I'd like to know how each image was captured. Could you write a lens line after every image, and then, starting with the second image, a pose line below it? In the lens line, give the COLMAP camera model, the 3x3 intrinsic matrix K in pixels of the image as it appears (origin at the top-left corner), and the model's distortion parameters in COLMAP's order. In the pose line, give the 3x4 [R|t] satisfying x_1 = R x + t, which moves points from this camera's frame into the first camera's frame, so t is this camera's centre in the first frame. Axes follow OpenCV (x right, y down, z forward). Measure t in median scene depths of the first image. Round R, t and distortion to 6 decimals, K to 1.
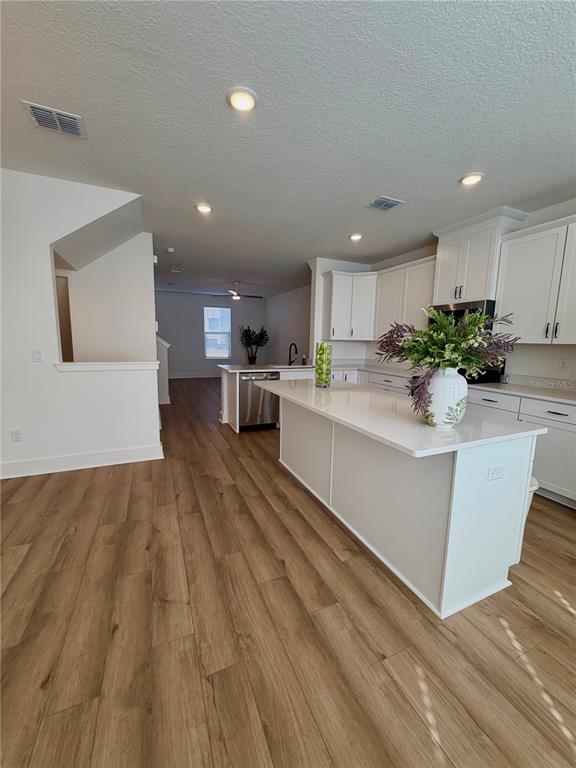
lens RADIAL K [[306.4, 0, 287.8], [0, 306.4, 382.2], [0, 0, 1]] dist [-0.001276, -0.000028]
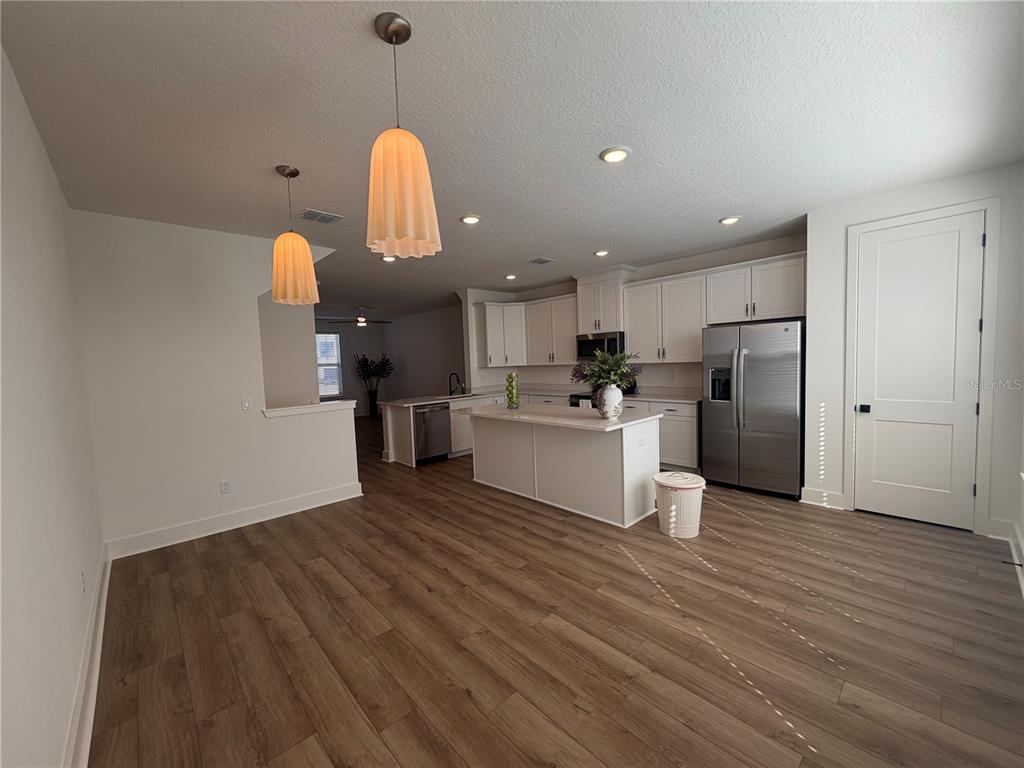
lens RADIAL K [[408.6, 0, 511.9], [0, 408.6, 384.5], [0, 0, 1]] dist [-0.001276, -0.000028]
pose [[0.943065, -0.075670, 0.323886, -0.425508], [0.101315, 0.992855, -0.063038, 0.023970], [-0.316802, 0.092263, 0.943994, -0.565841]]
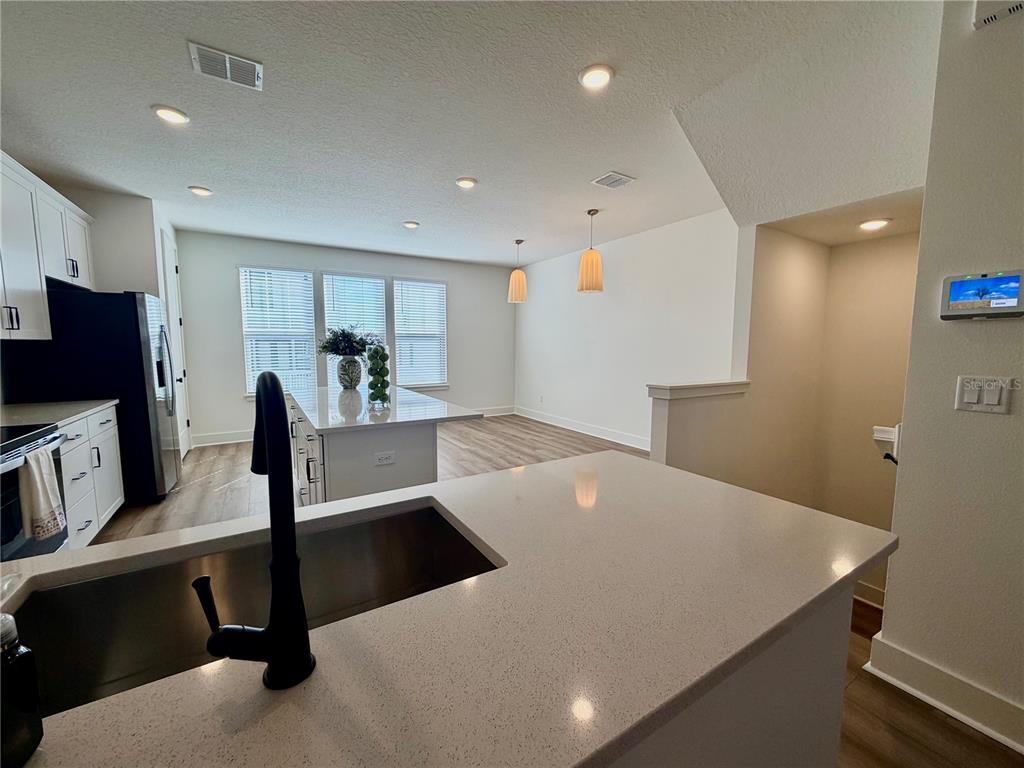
lens RADIAL K [[408.6, 0, 511.3], [0, 408.6, 384.9], [0, 0, 1]] dist [-0.001276, -0.000028]
pose [[-0.990396, -0.009655, -0.137926, -0.064270], [-0.042064, 0.971313, 0.234054, -0.278397], [0.131709, 0.237607, -0.962390, 1.996944]]
